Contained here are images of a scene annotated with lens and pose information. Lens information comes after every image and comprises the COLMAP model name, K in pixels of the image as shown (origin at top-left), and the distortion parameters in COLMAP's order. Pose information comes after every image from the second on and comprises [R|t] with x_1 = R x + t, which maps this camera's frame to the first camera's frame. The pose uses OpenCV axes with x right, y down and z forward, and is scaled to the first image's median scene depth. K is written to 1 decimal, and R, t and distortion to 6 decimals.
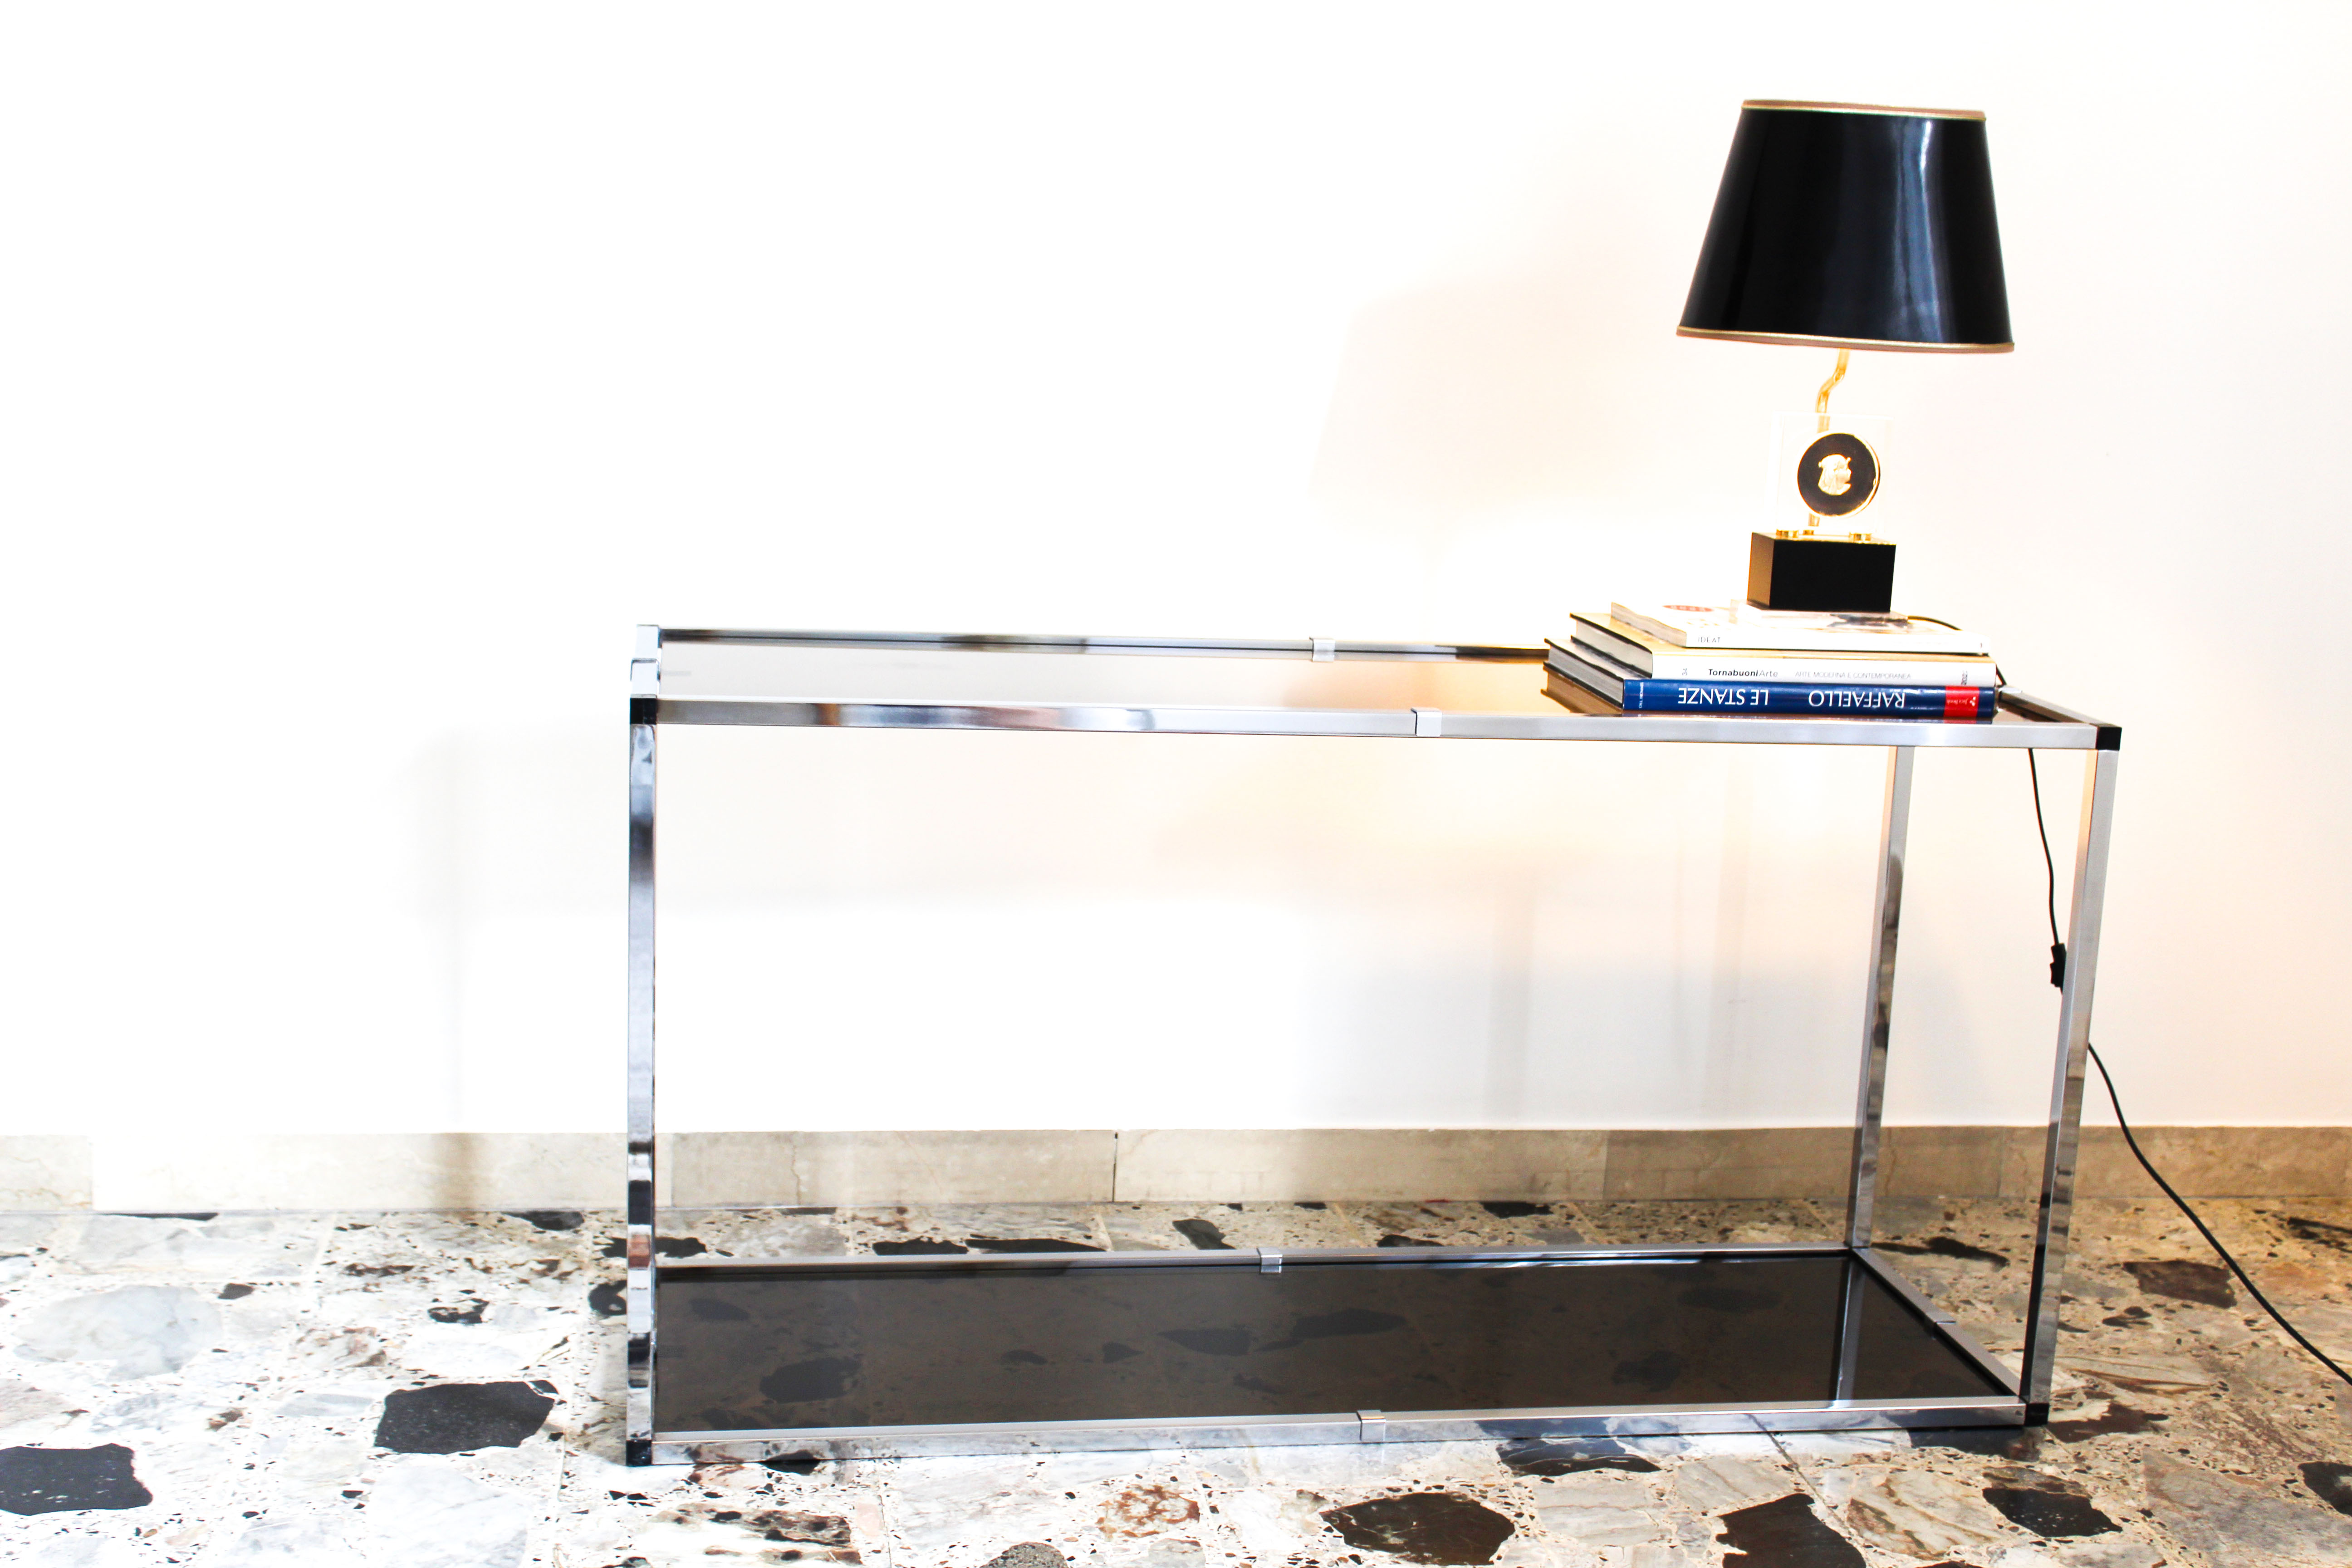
lens RADIAL K [[2902.2, 0, 1164.6], [0, 2902.2, 774.7], [0, 0, 1]] dist [-0.077481, 0.130139]
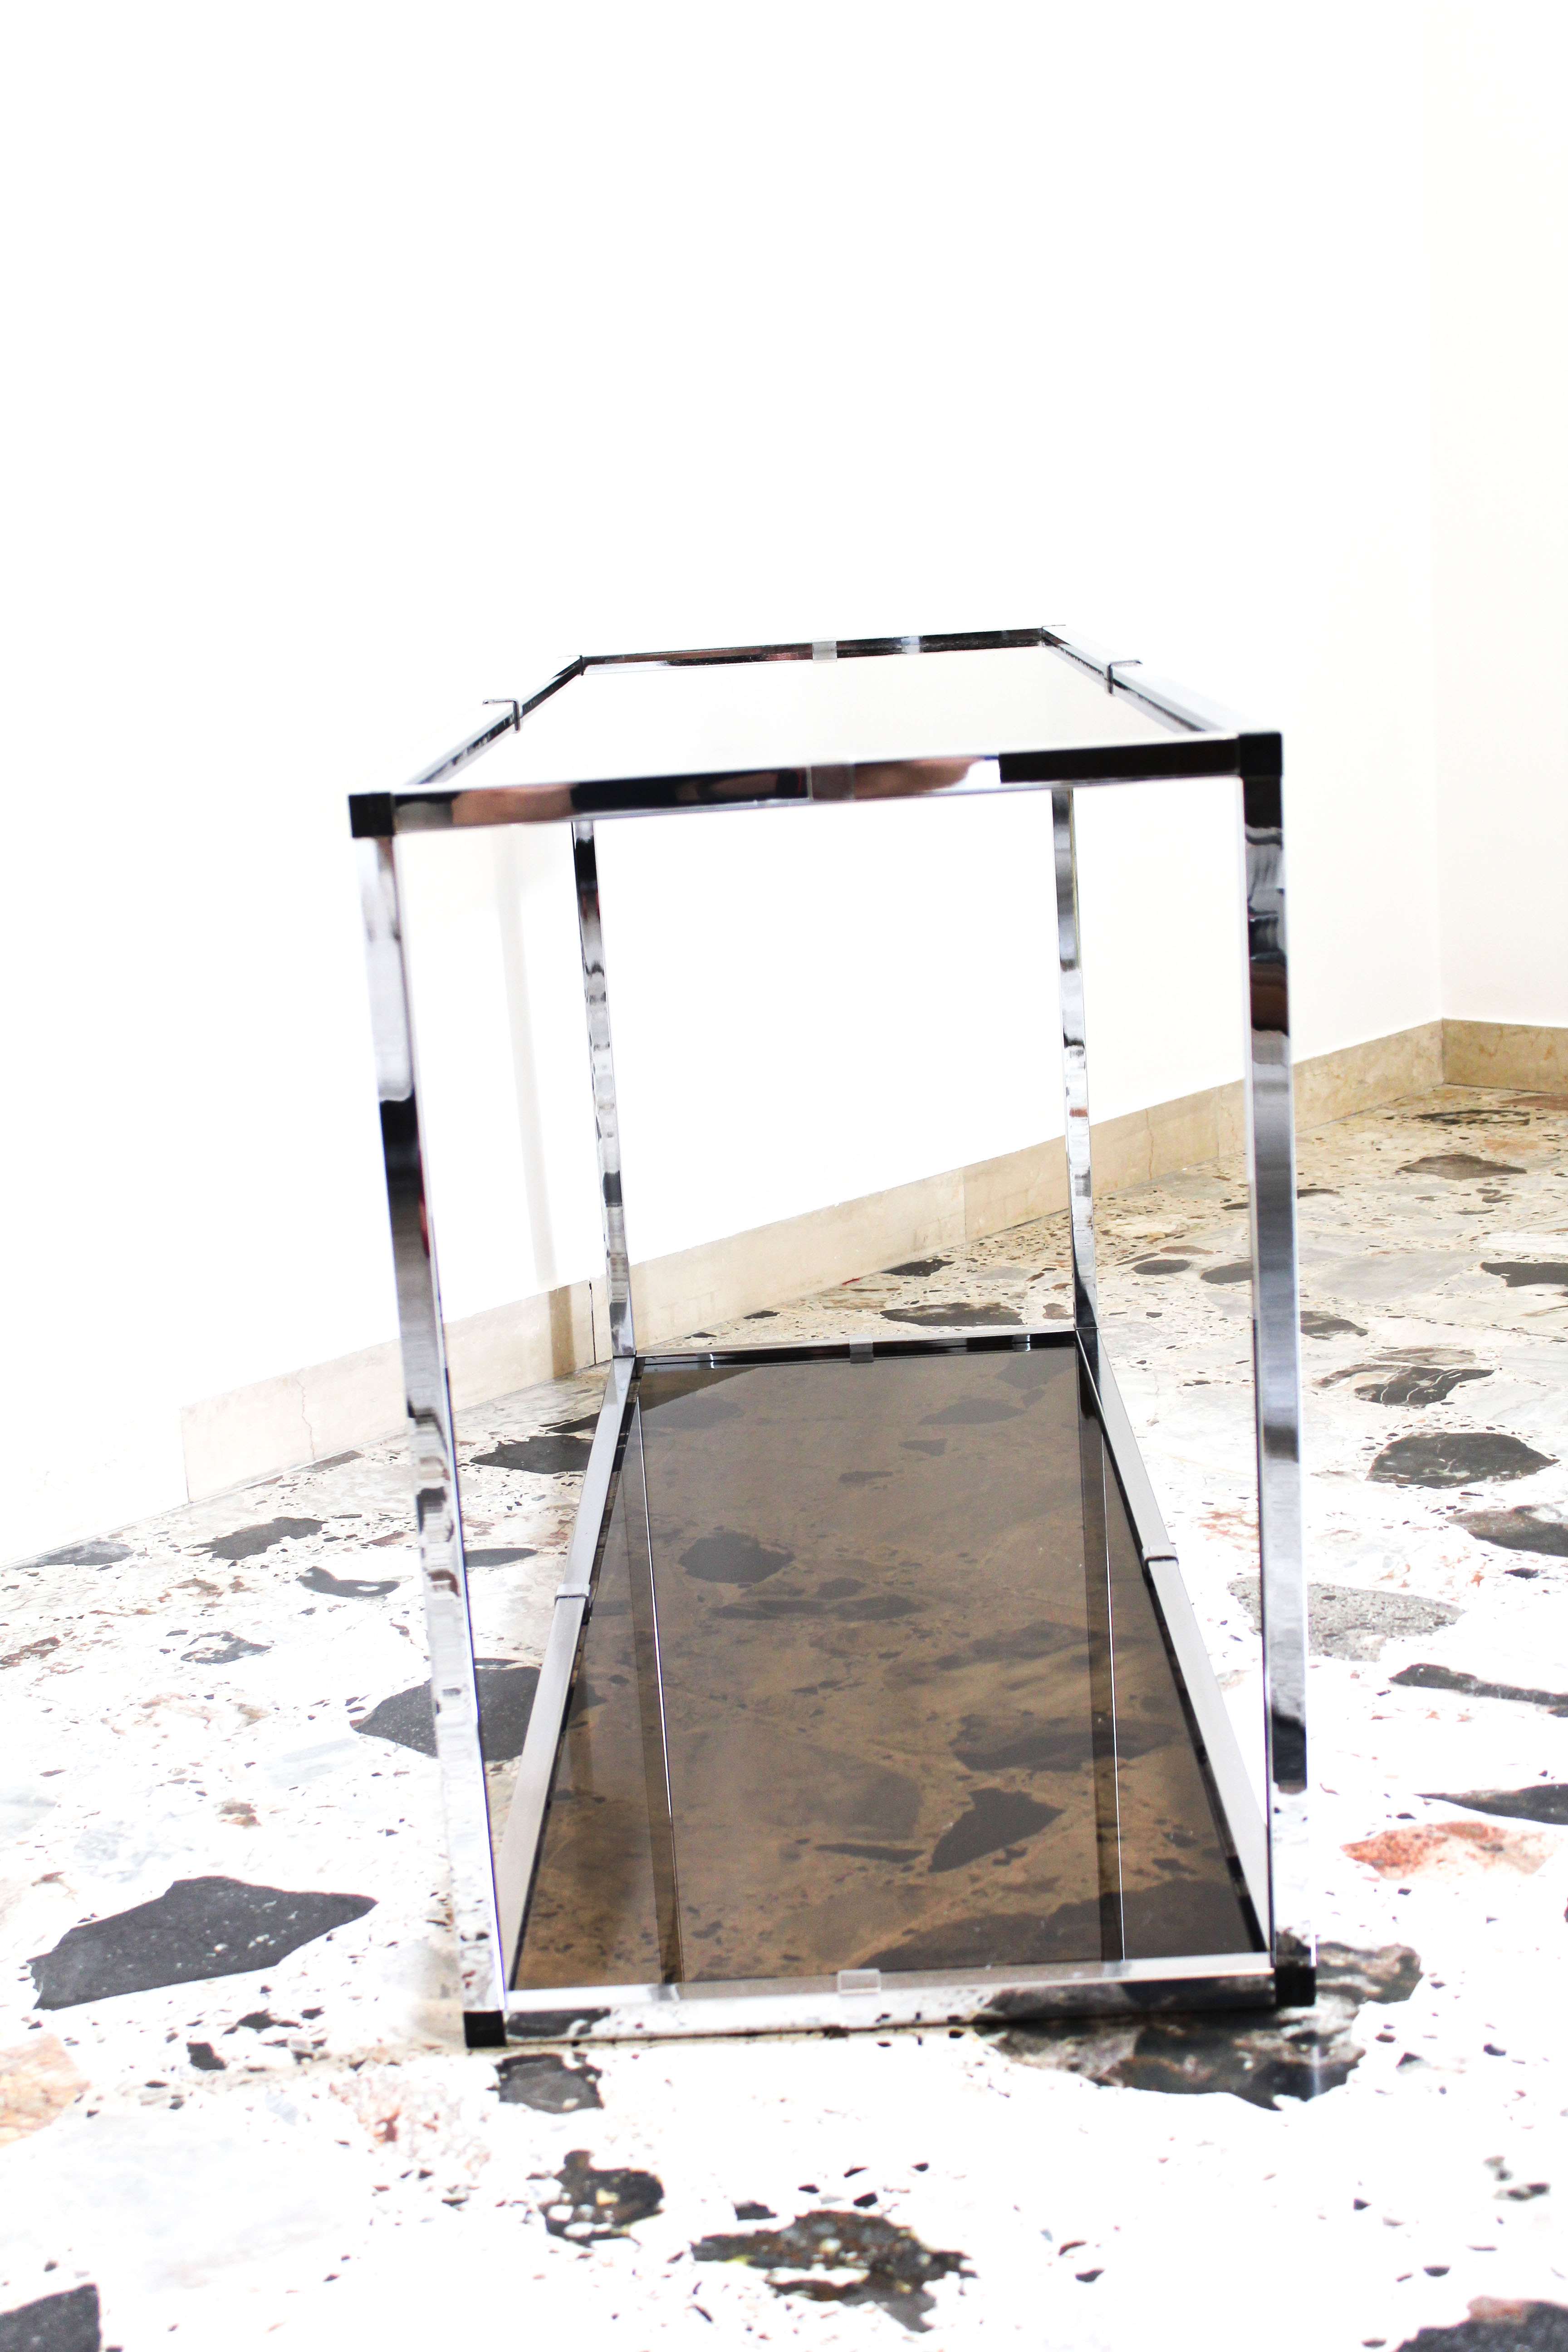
lens RADIAL K [[3158.1, 0, 694.7], [0, 3158.1, 1013.6], [0, 0, 1]] dist [-0.102518, 0.034460]
pose [[0.783761, -0.192047, 0.590624, -0.665188], [0.212062, 0.976588, 0.036139, 0.023970], [-0.583737, 0.096925, 0.806137, 0.282221]]
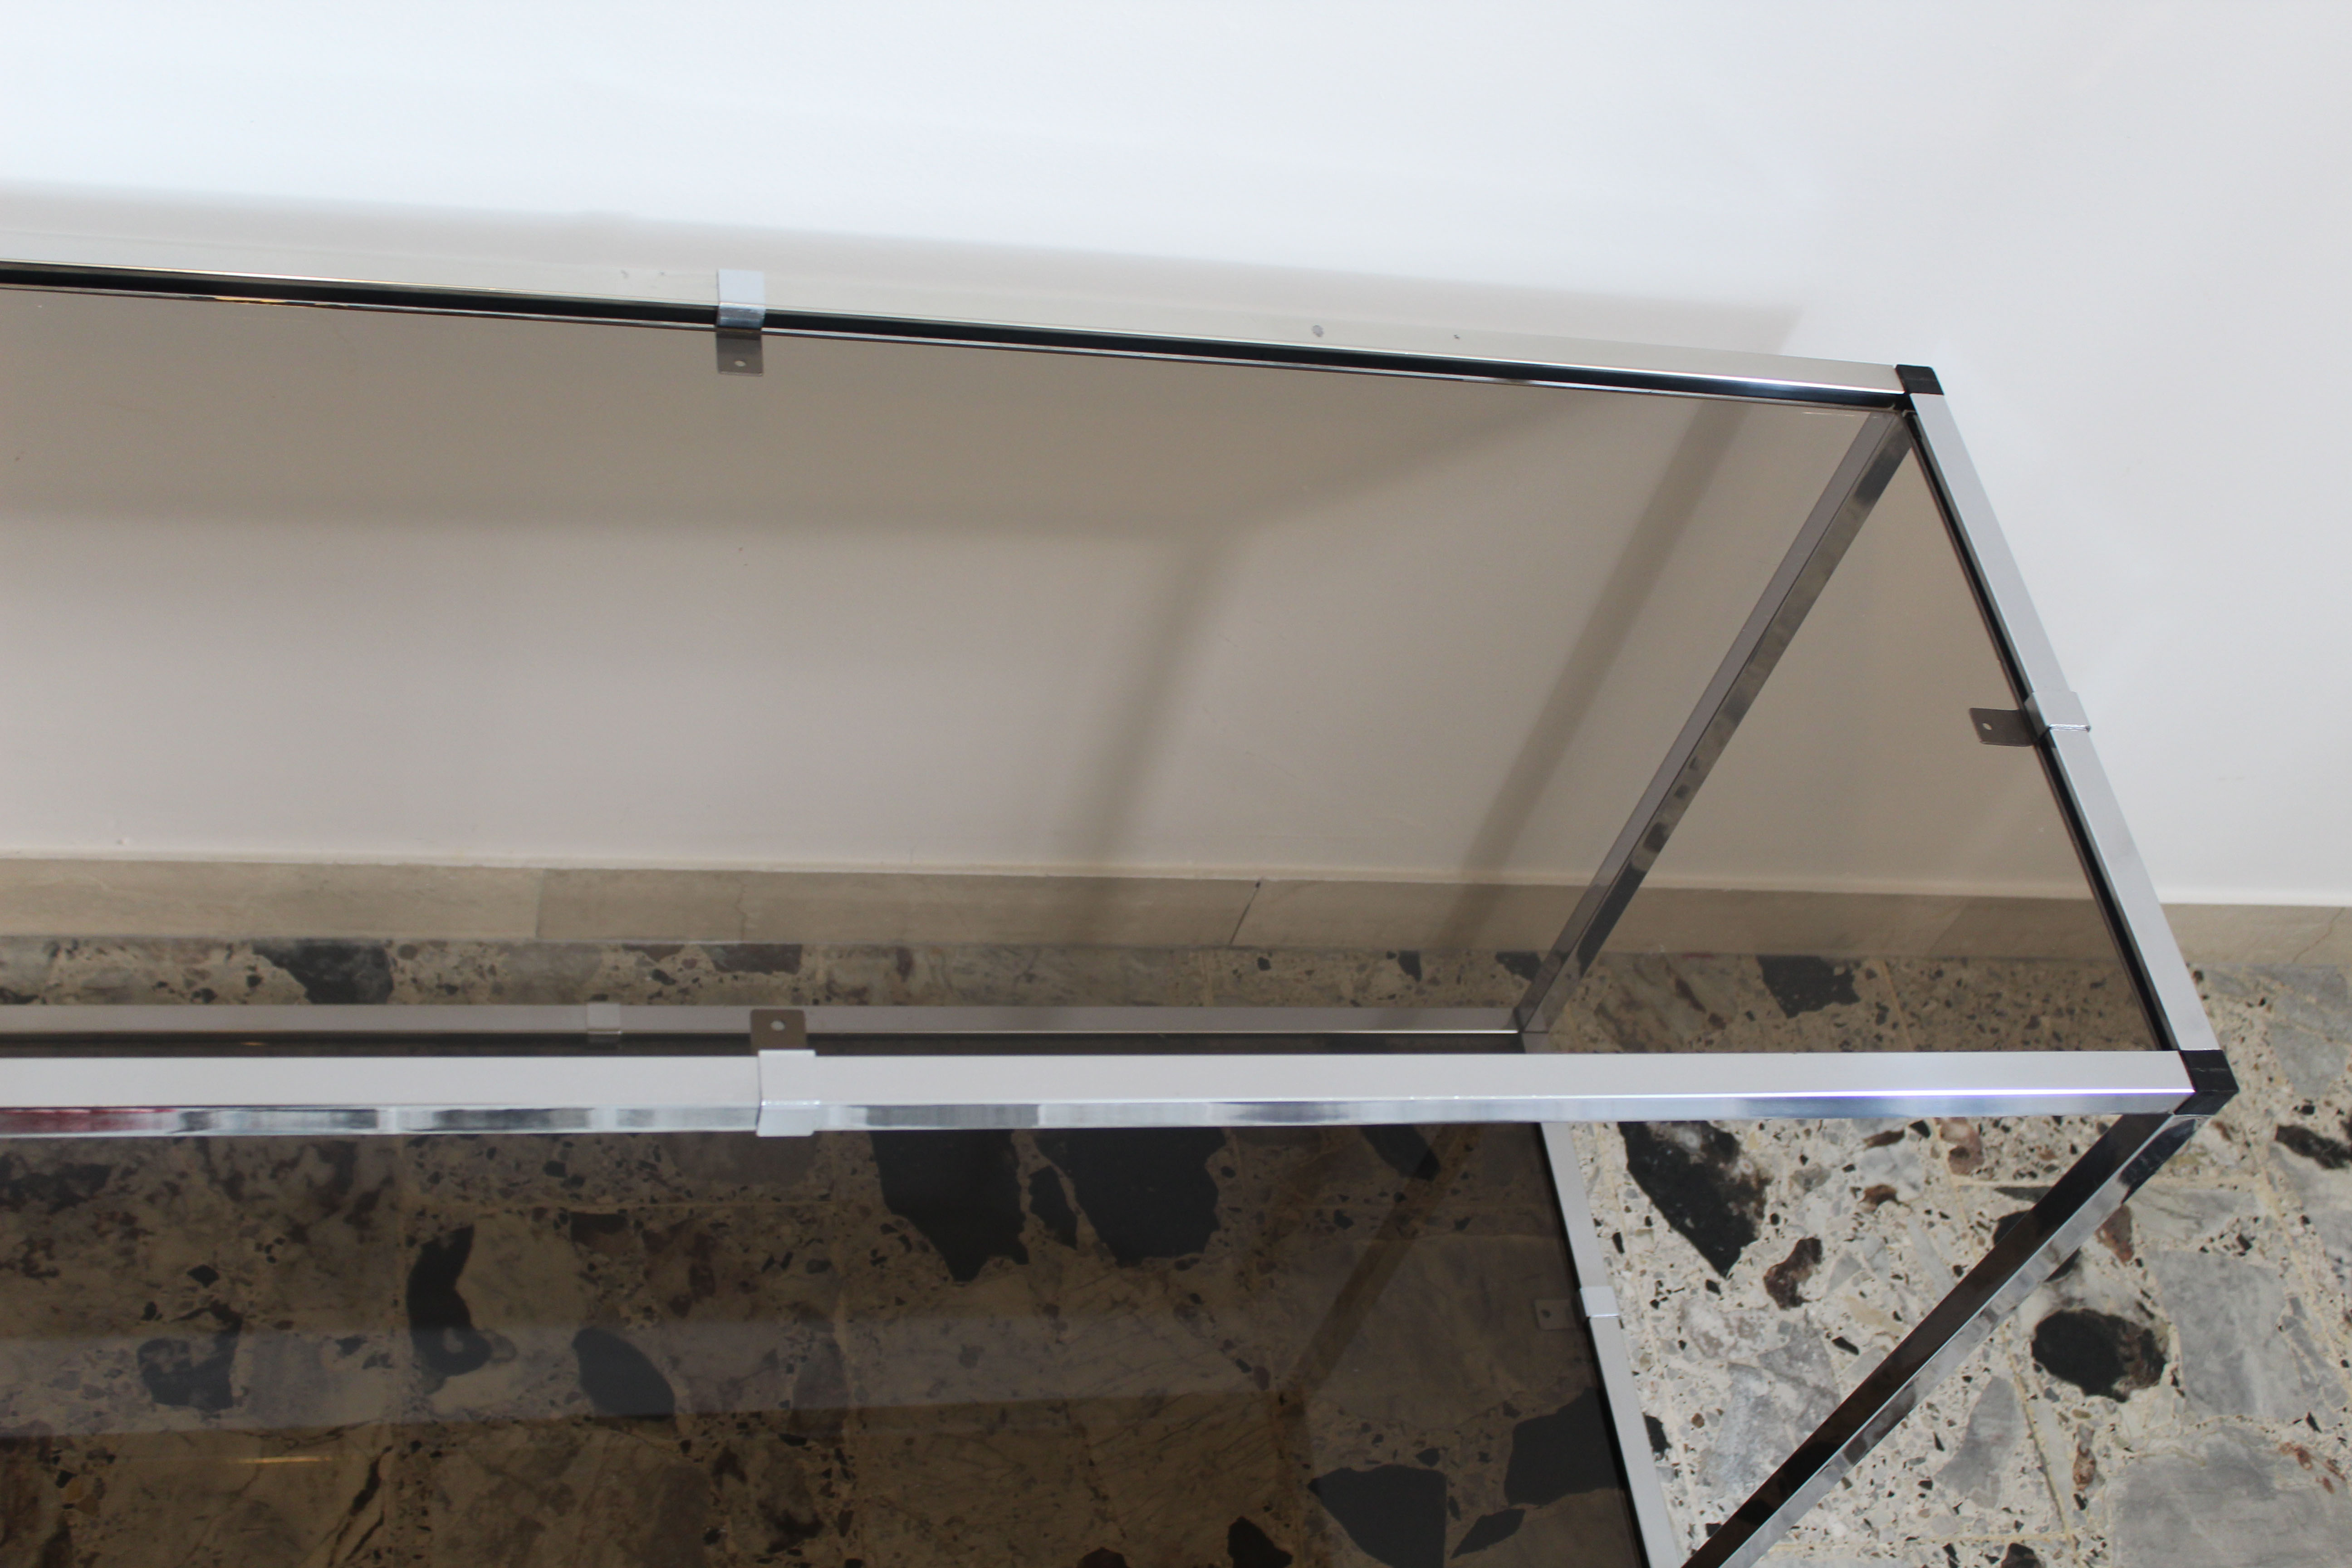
lens RADIAL K [[2742.5, 0, 1172.6], [0, 2742.5, 781.7], [0, 0, 1]] dist [-0.103024, 0.166498]
pose [[0.981156, 0.124040, 0.148148, -0.158011], [-0.191462, 0.727303, 0.659070, -0.351412], [-0.025998, -0.675015, 0.737346, 0.731910]]
